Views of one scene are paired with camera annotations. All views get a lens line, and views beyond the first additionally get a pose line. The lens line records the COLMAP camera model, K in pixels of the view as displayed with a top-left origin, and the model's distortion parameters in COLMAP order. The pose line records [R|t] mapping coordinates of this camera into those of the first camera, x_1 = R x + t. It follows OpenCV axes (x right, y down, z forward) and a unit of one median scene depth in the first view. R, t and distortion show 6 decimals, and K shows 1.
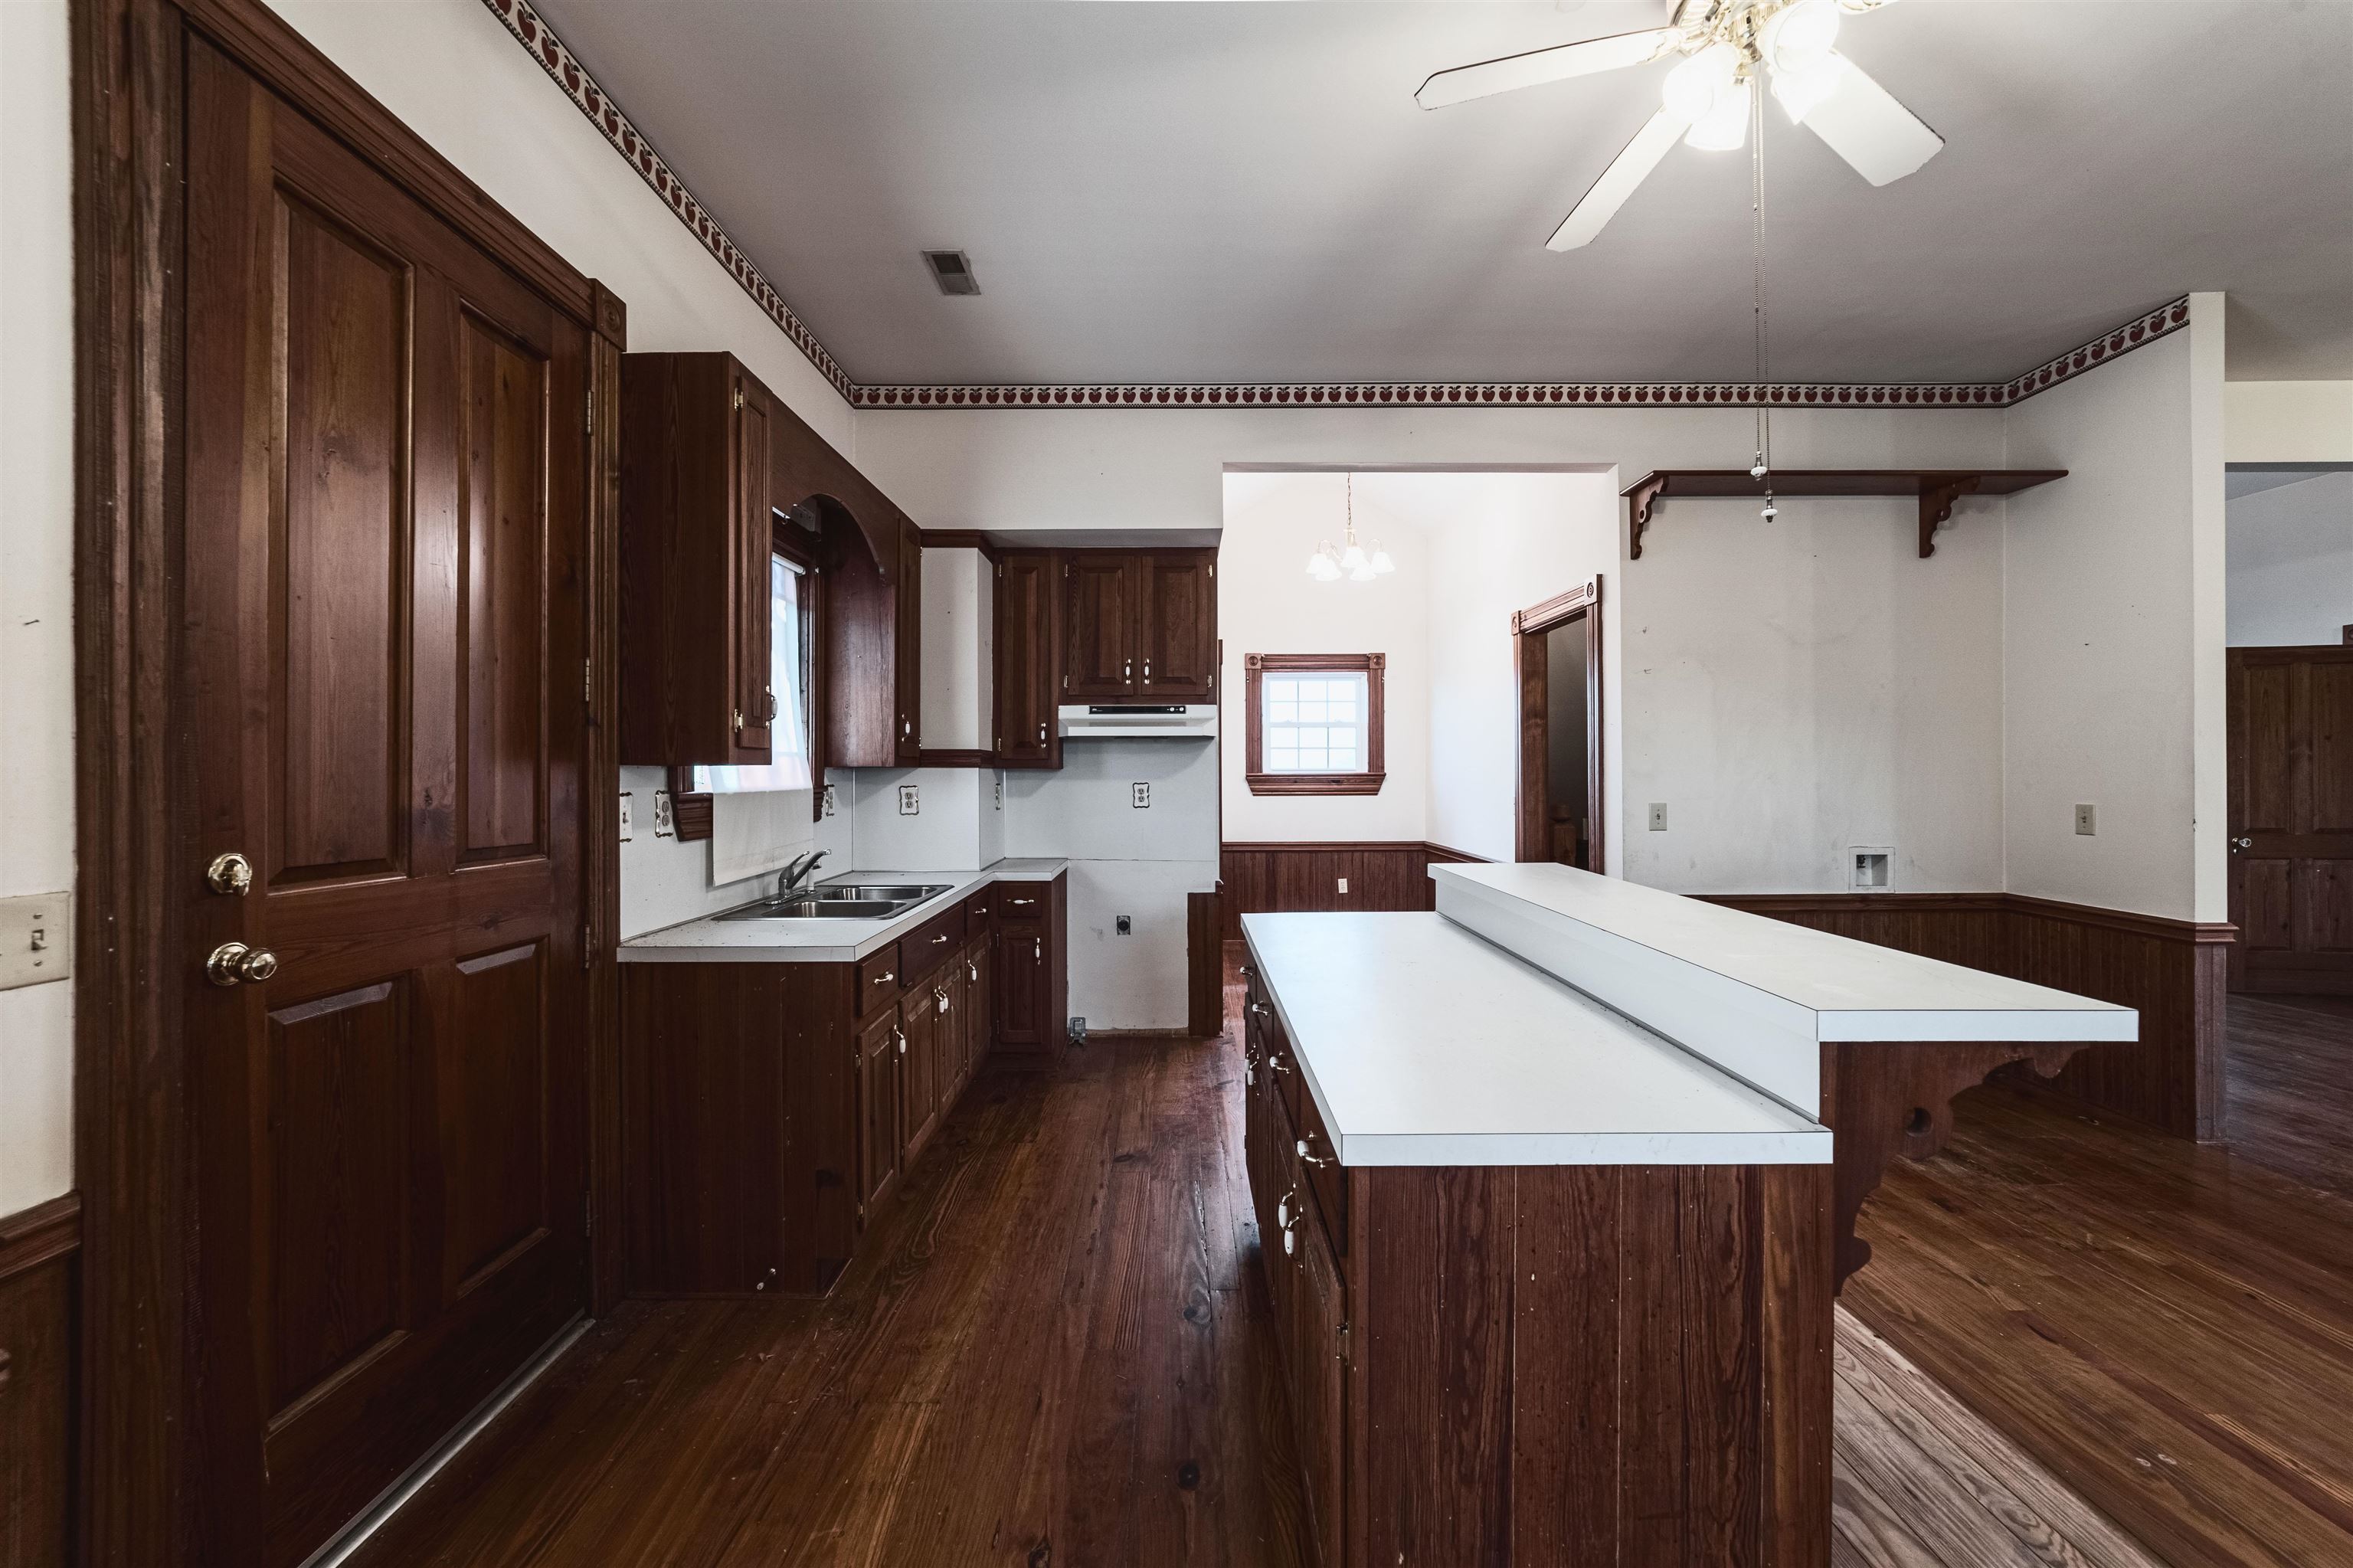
lens RADIAL K [[932.3, 0, 1181.9], [0, 932.3, 780.2], [0, 0, 1]] dist [0.000214, 0.000078]
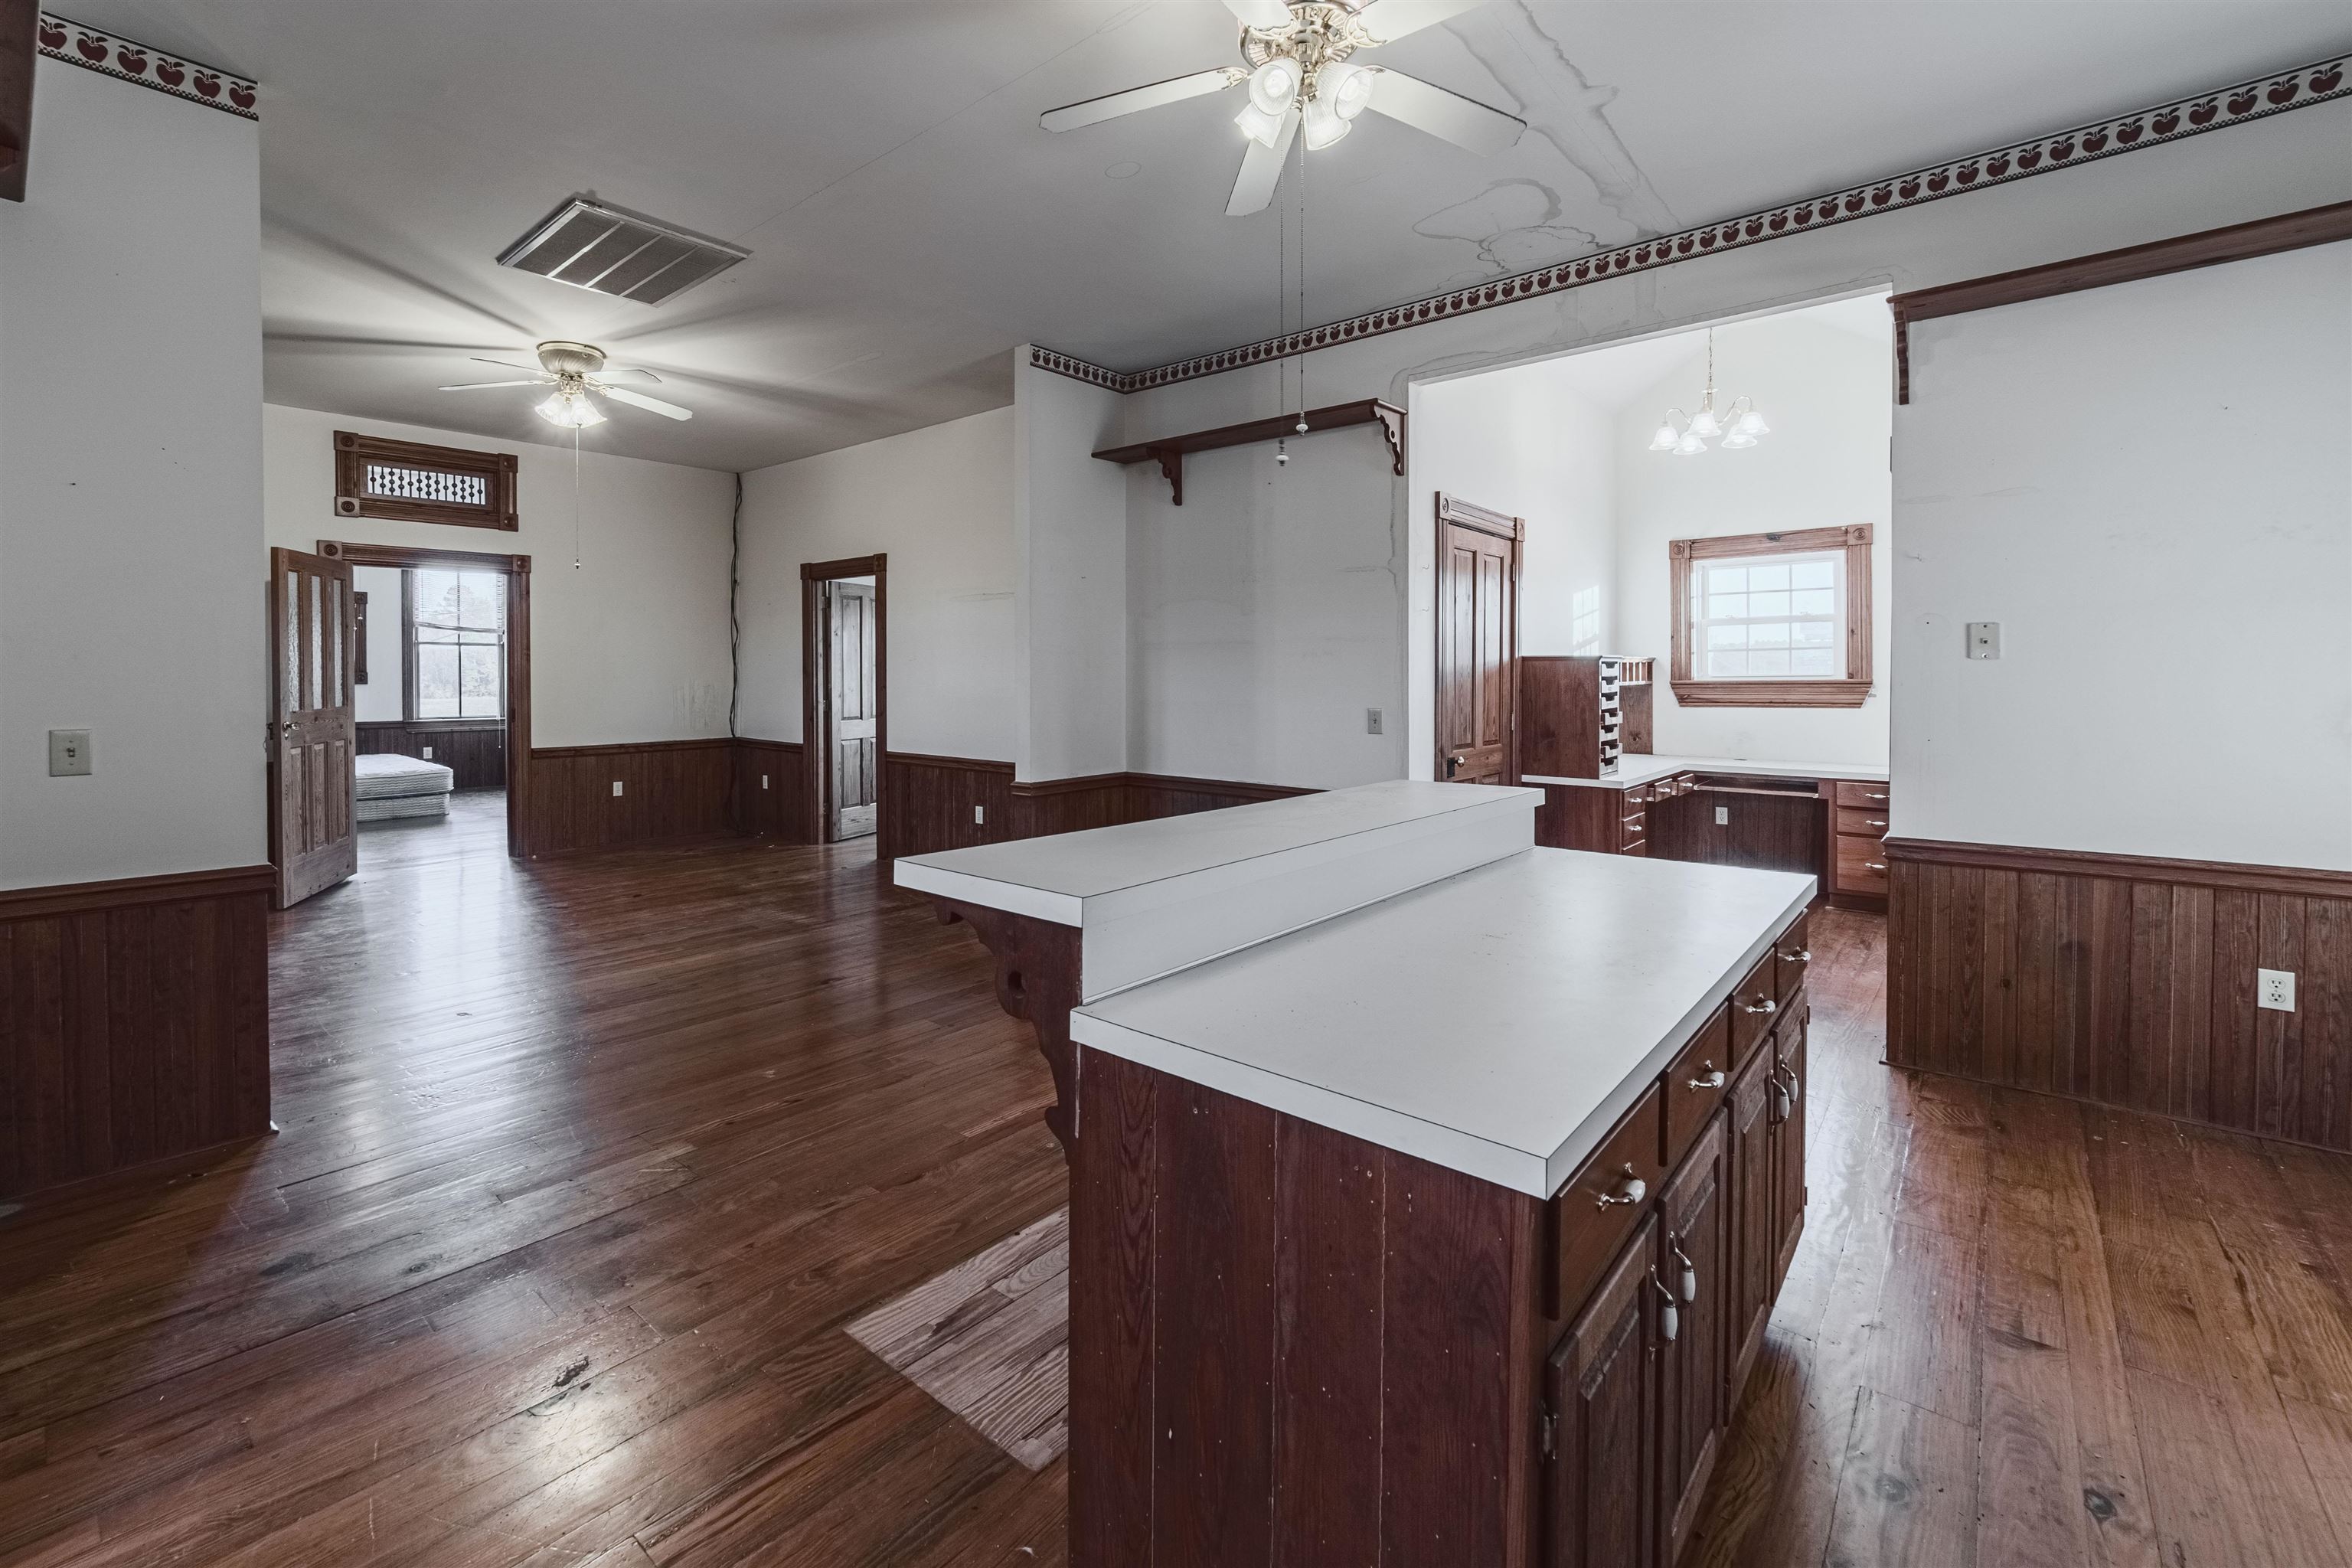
lens RADIAL K [[1010.6, 0, 1081.1], [0, 1010.6, 675.7], [0, 0, 1]] dist [-0.001780, -0.000140]
pose [[-0.729952, 0.003937, 0.683487, -0.041574], [0.006764, 0.999976, 0.001464, -0.010081], [-0.683465, 0.005691, -0.729961, 1.150101]]
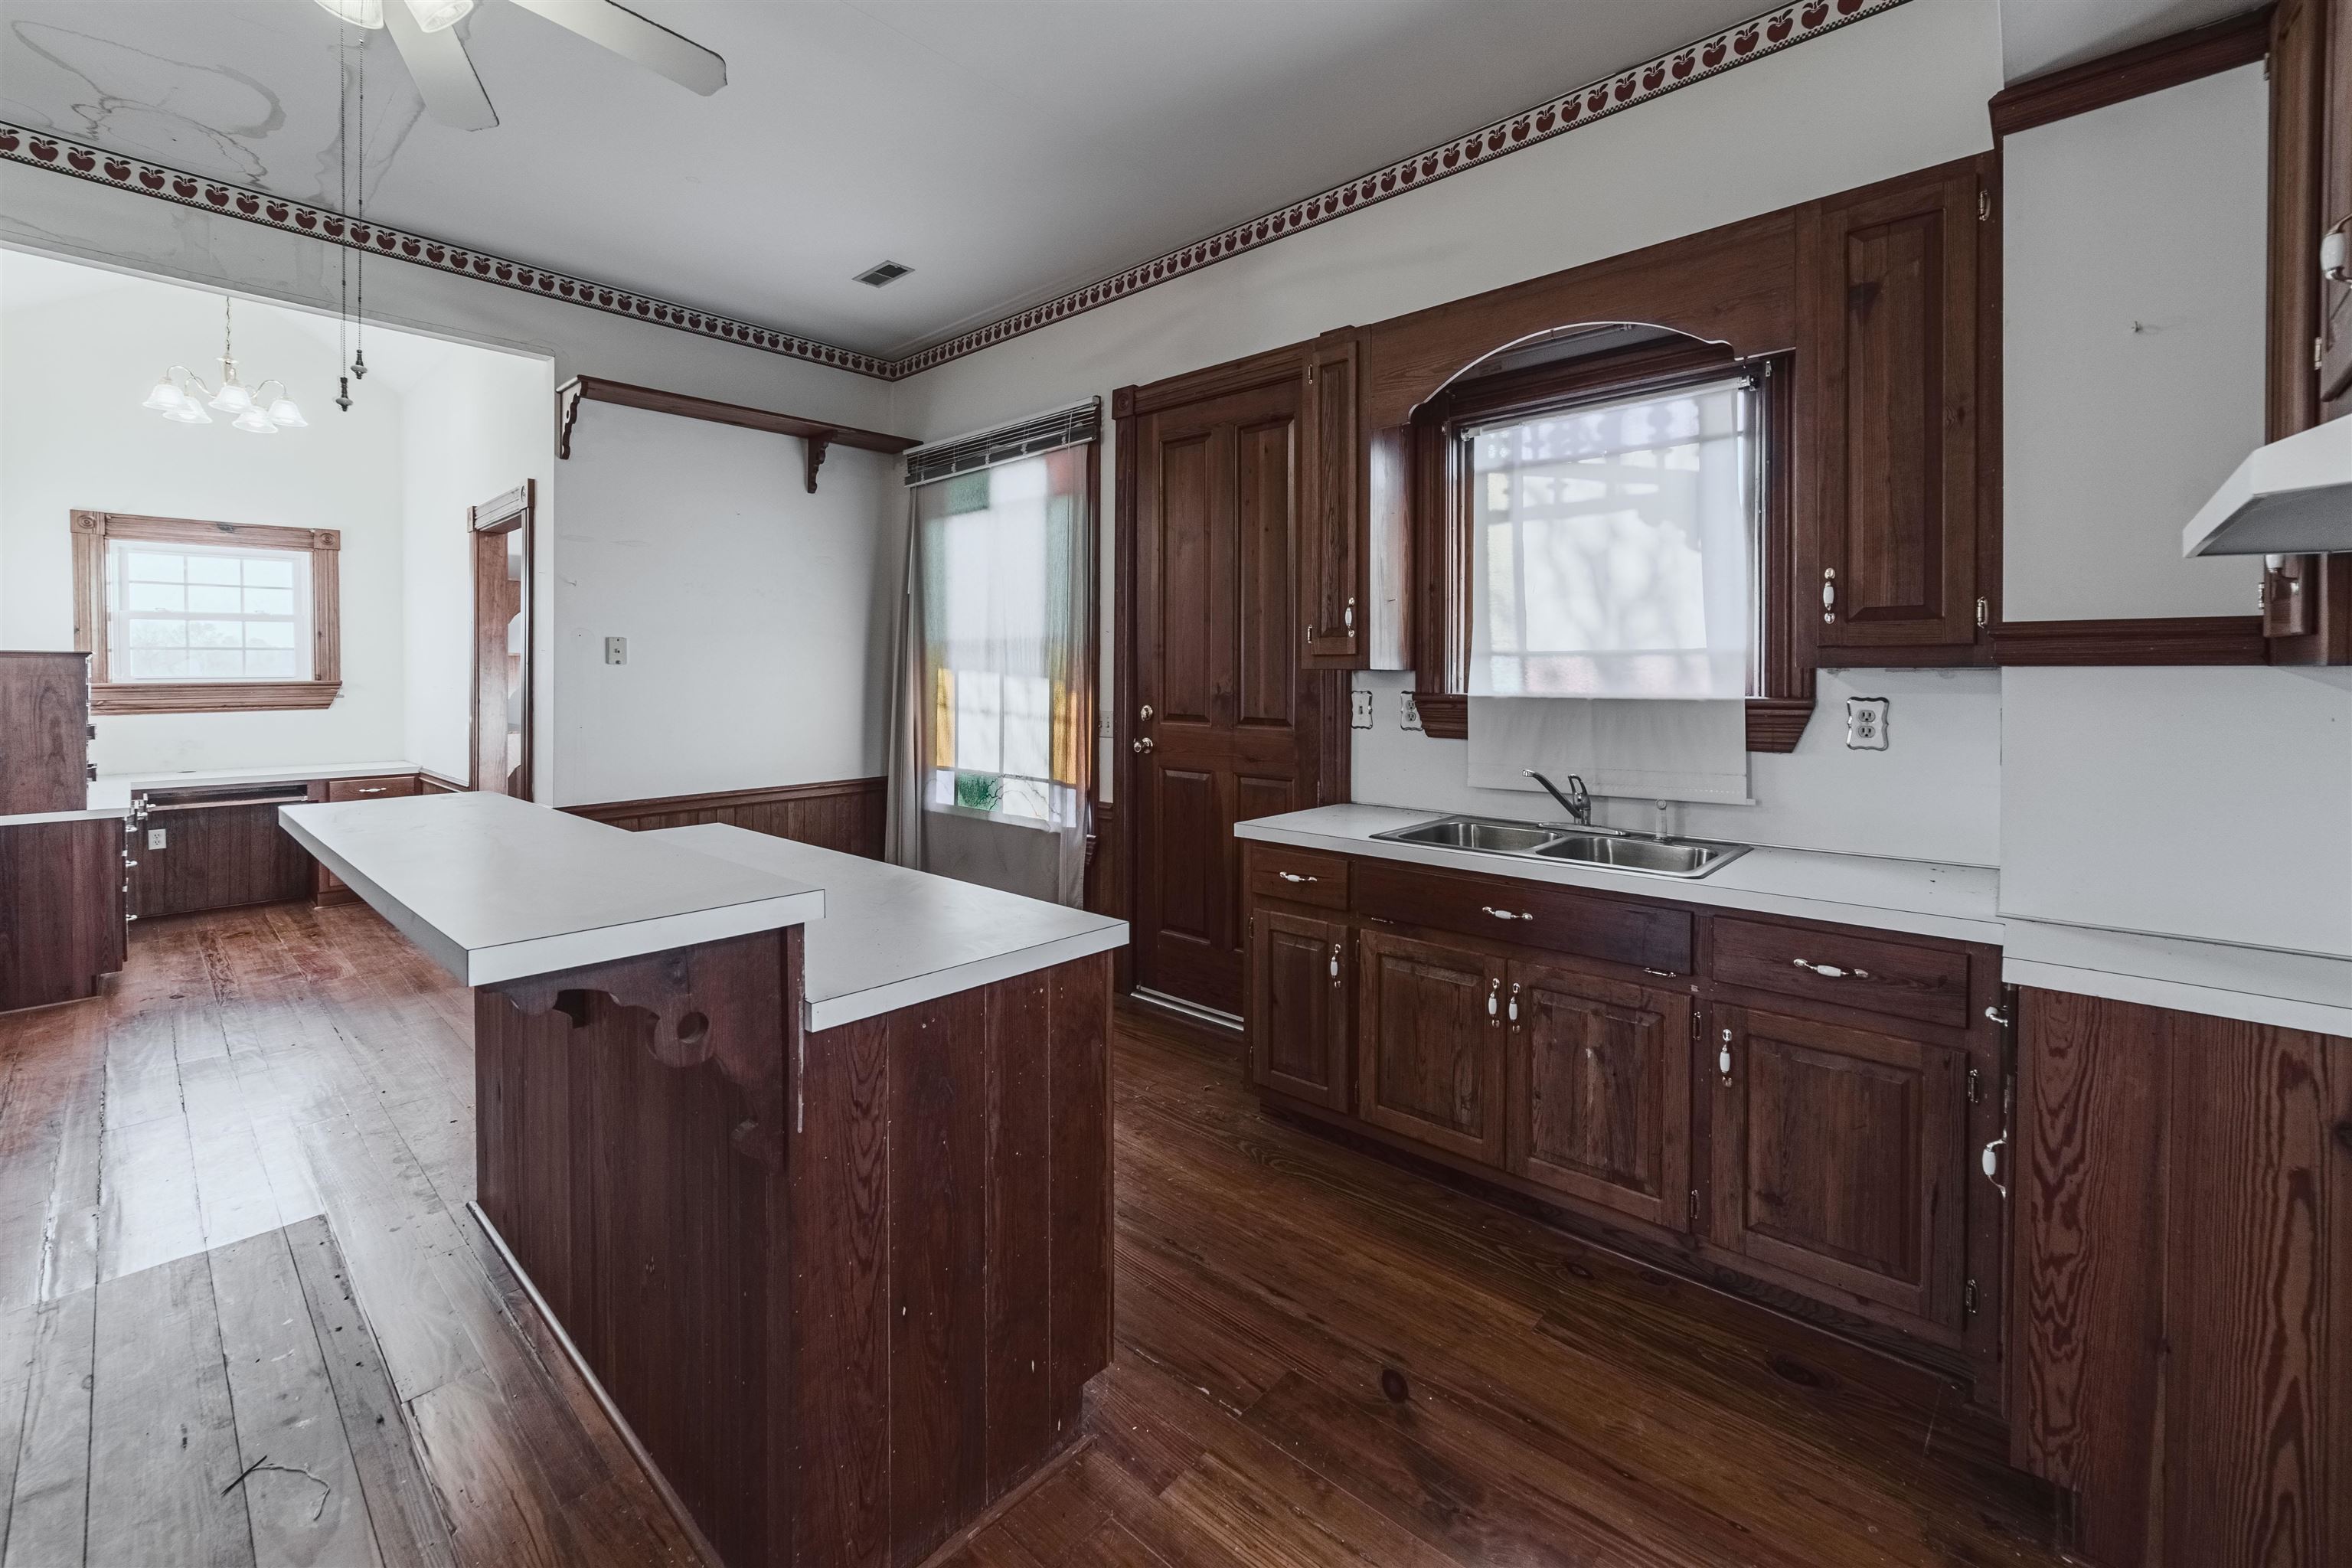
lens RADIAL K [[980.0, 0, 1169.9], [0, 980.0, 682.4], [0, 0, 1]] dist [0.000059, -0.000019]
pose [[-0.684385, 0.009949, -0.729053, 0.420718], [0.000317, 0.999911, 0.013348, -0.012002], [0.729121, 0.008904, -0.684327, 1.235669]]
